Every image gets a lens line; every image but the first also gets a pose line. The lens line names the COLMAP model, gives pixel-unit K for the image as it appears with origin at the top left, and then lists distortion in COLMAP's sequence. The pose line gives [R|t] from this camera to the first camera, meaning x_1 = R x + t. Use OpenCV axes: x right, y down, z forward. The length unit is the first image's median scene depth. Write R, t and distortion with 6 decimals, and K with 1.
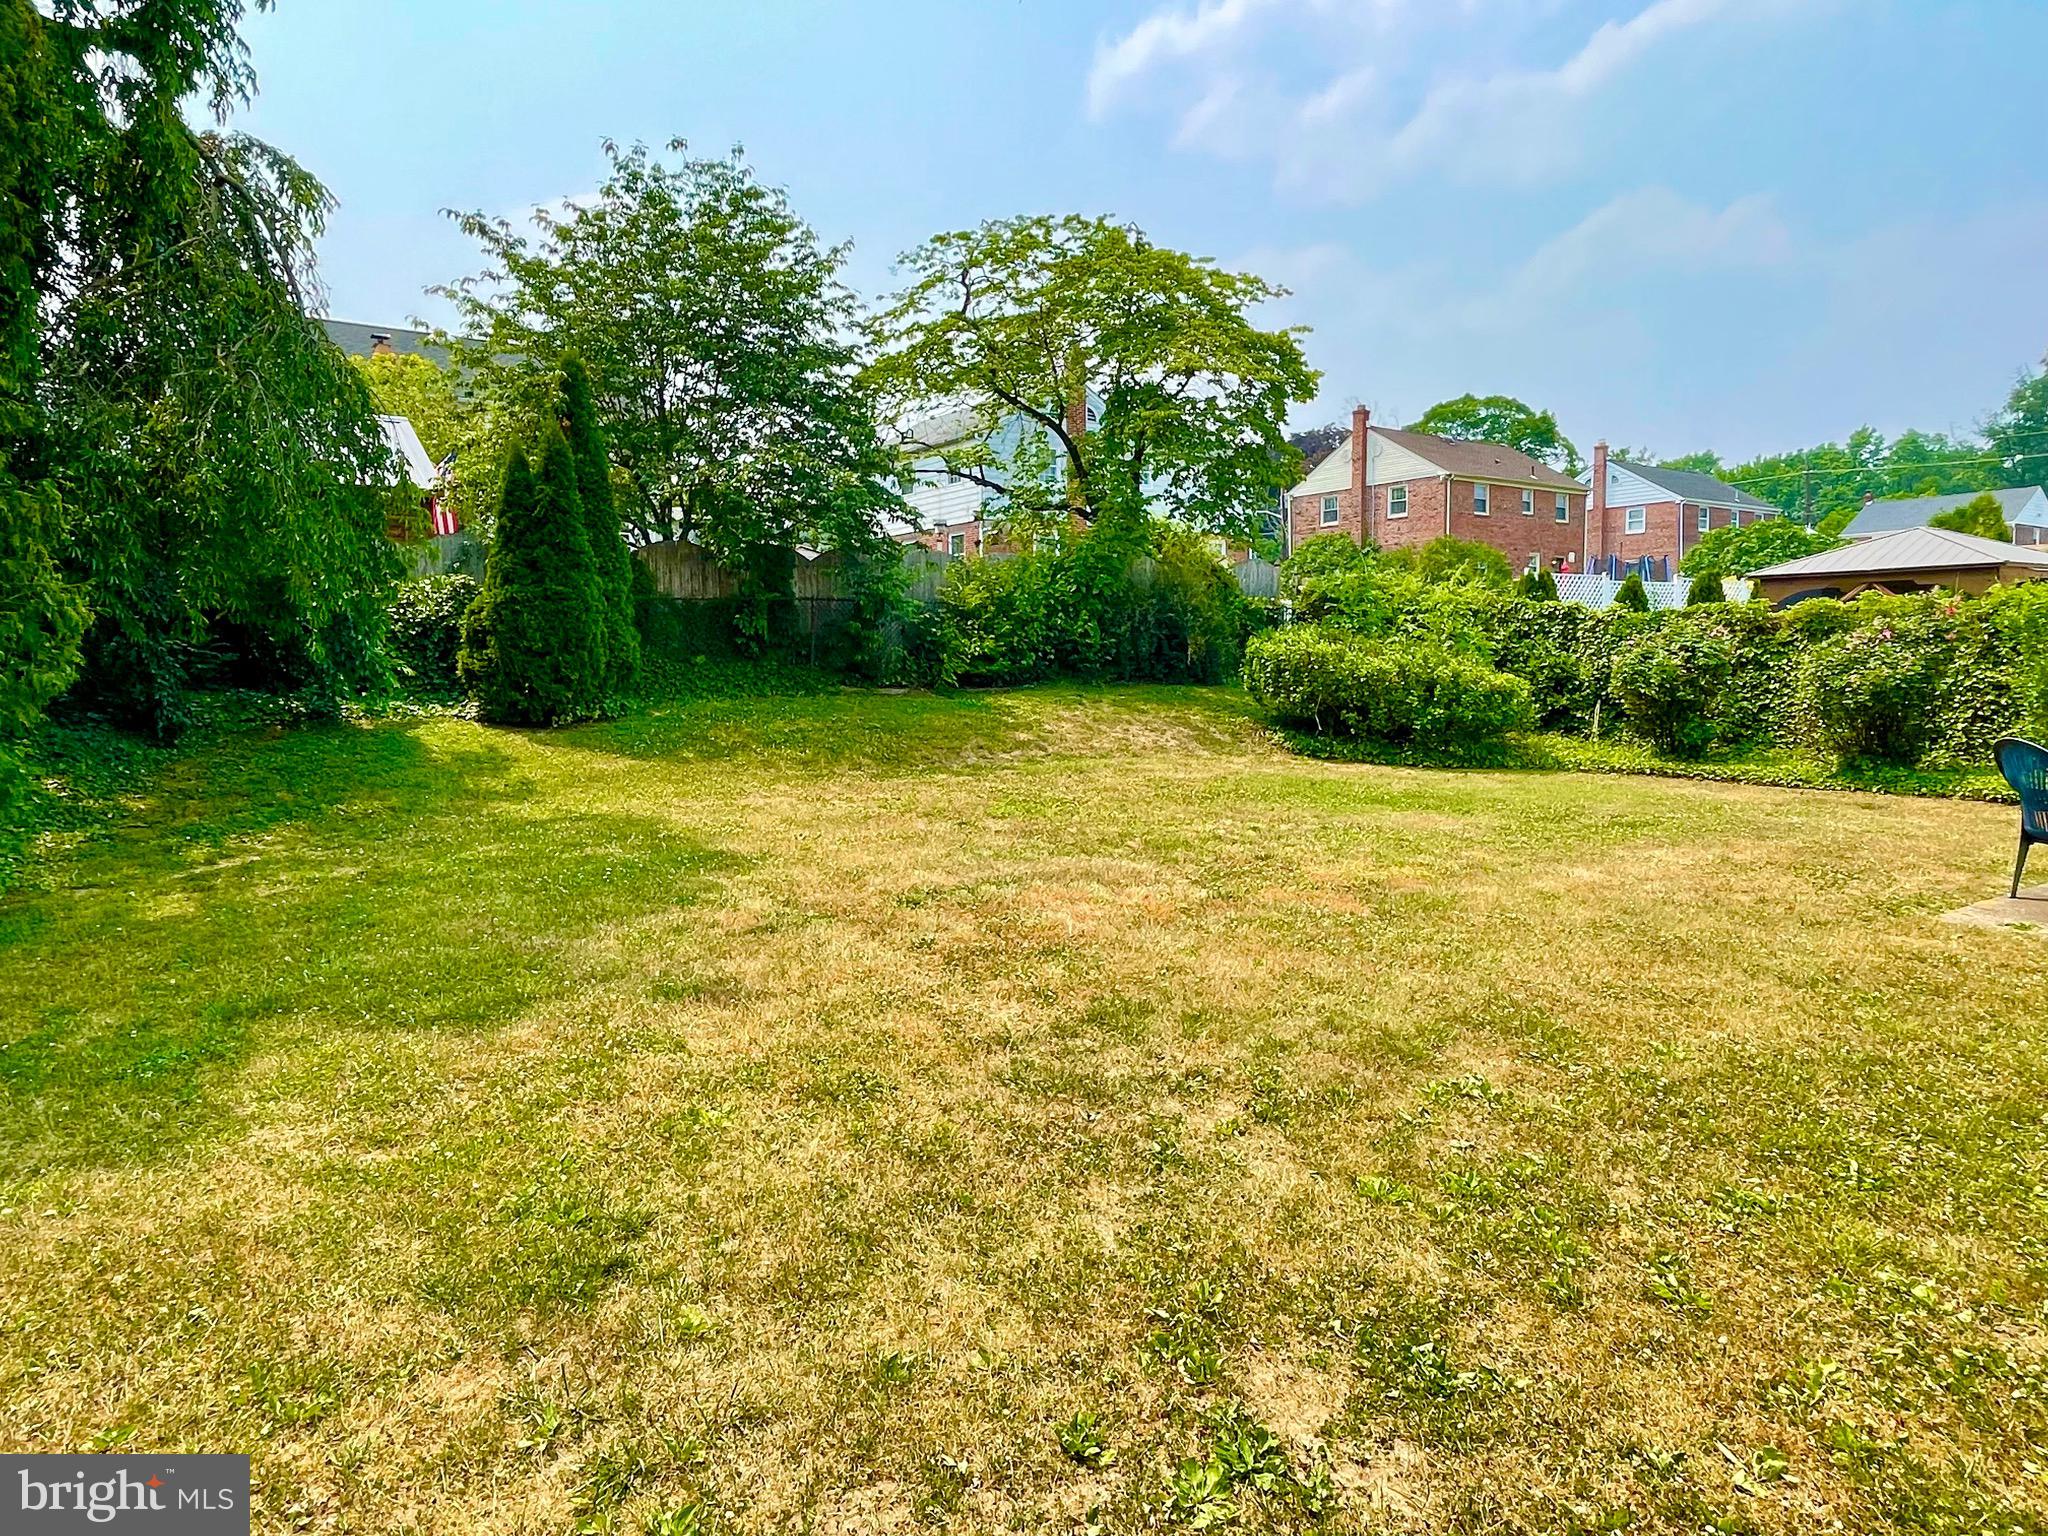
lens RADIAL K [[1273.9, 0, 1023.7], [0, 1273.9, 771.3], [0, 0, 1]] dist [0.000682, -0.000005]
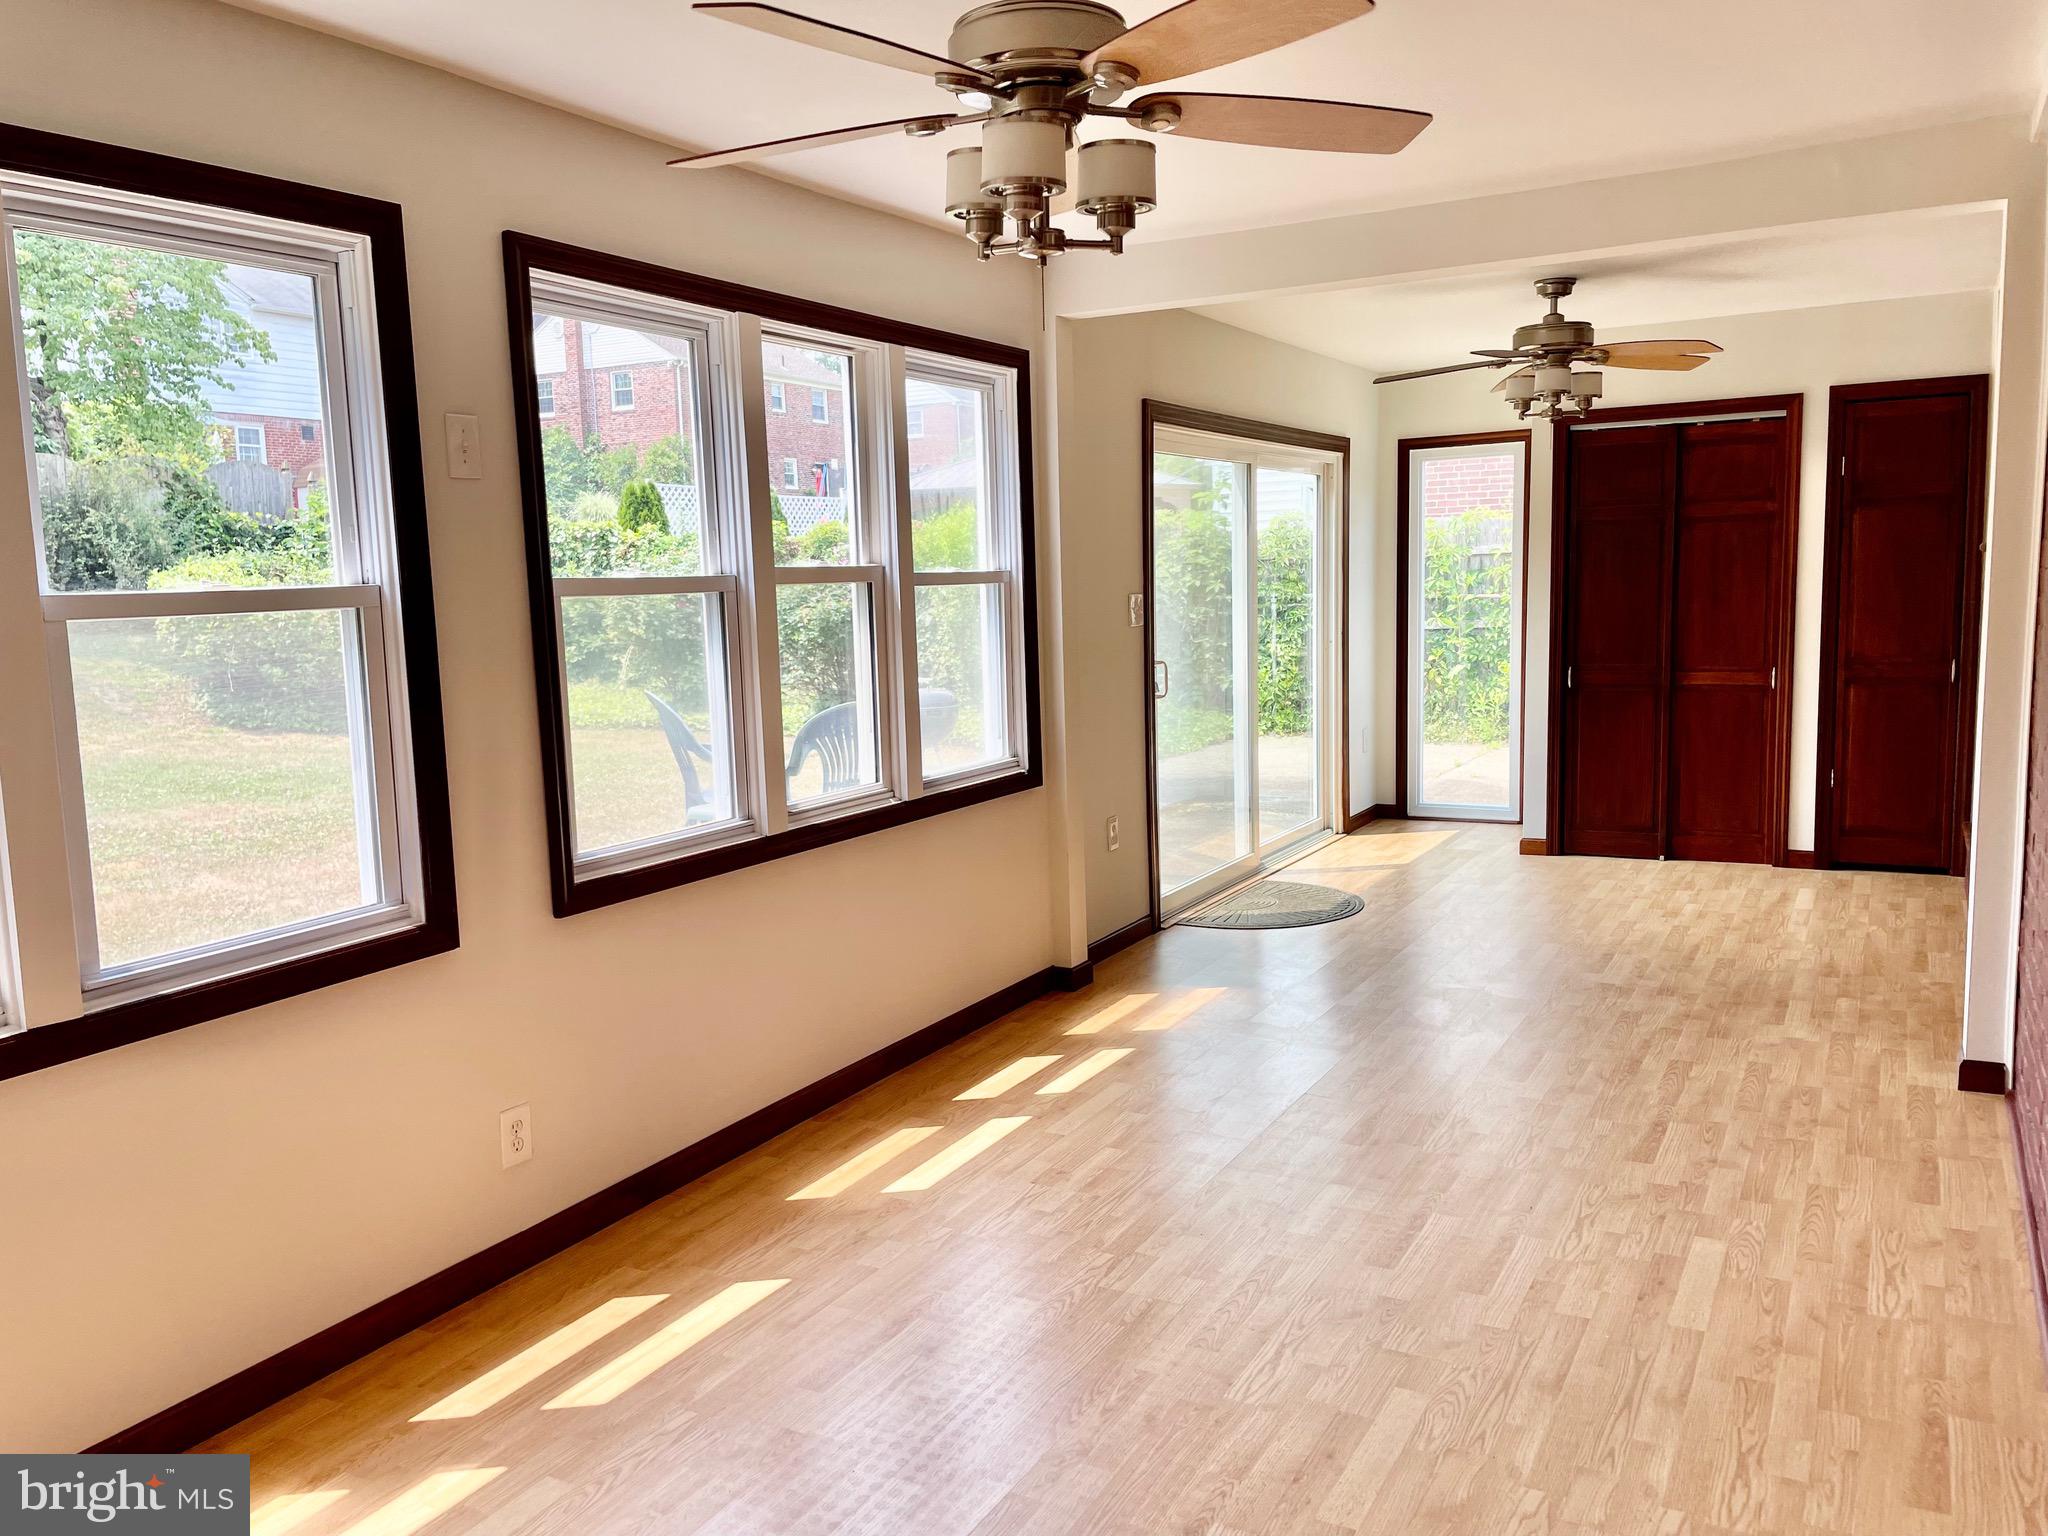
lens RADIAL K [[1557.5, 0, 1024.7], [0, 1557.5, 764.8], [0, 0, 1]] dist [0.054279, -0.057537]
pose [[0.907196, -0.066494, 0.415420, 0.243129], [0.054266, 0.997677, 0.041188, -0.001876], [-0.417194, -0.014823, 0.908697, -0.048025]]
